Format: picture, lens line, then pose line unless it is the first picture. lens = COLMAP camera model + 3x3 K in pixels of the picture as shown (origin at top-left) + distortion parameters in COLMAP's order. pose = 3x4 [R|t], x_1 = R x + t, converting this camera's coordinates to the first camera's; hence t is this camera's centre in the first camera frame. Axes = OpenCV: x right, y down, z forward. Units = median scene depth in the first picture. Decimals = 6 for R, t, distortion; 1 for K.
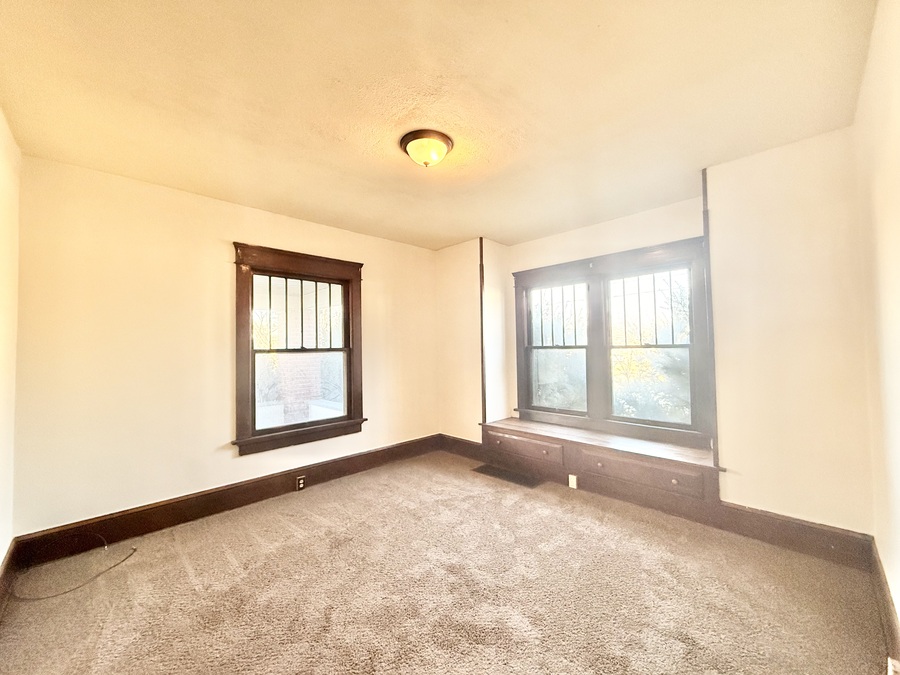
lens RADIAL K [[359.9, 0, 452.0], [0, 359.9, 337.8], [0, 0, 1]] dist [0.011408, -0.001135]
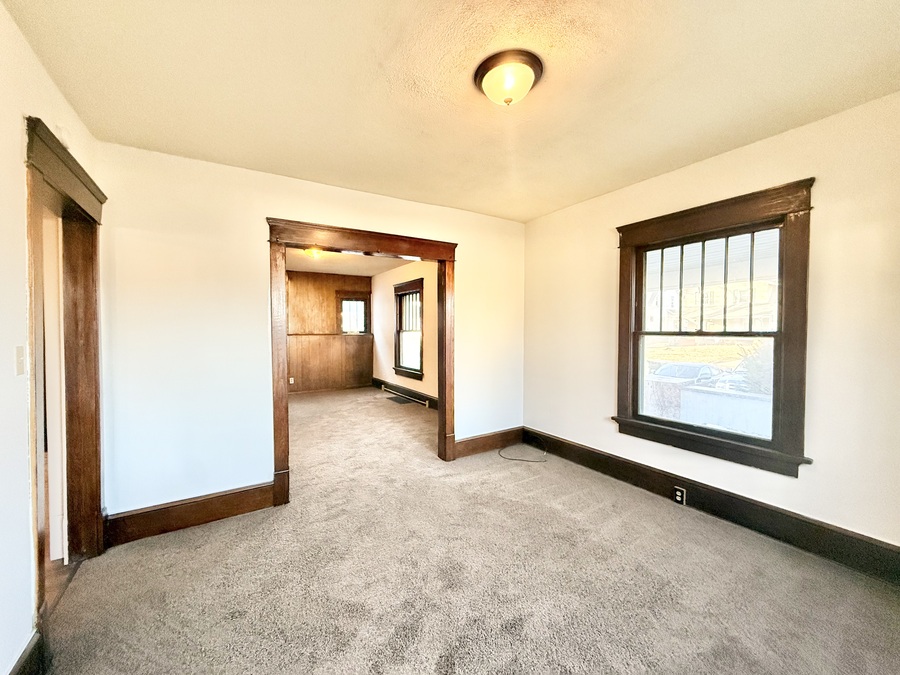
lens RADIAL K [[359.9, 0, 446.9], [0, 359.9, 339.1], [0, 0, 1]] dist [0.011408, -0.001135]
pose [[-0.214112, 0.041423, -0.975931, 0.504917], [0.029696, 0.998915, 0.035884, 0.002482], [0.976358, -0.021298, -0.215109, 0.700585]]
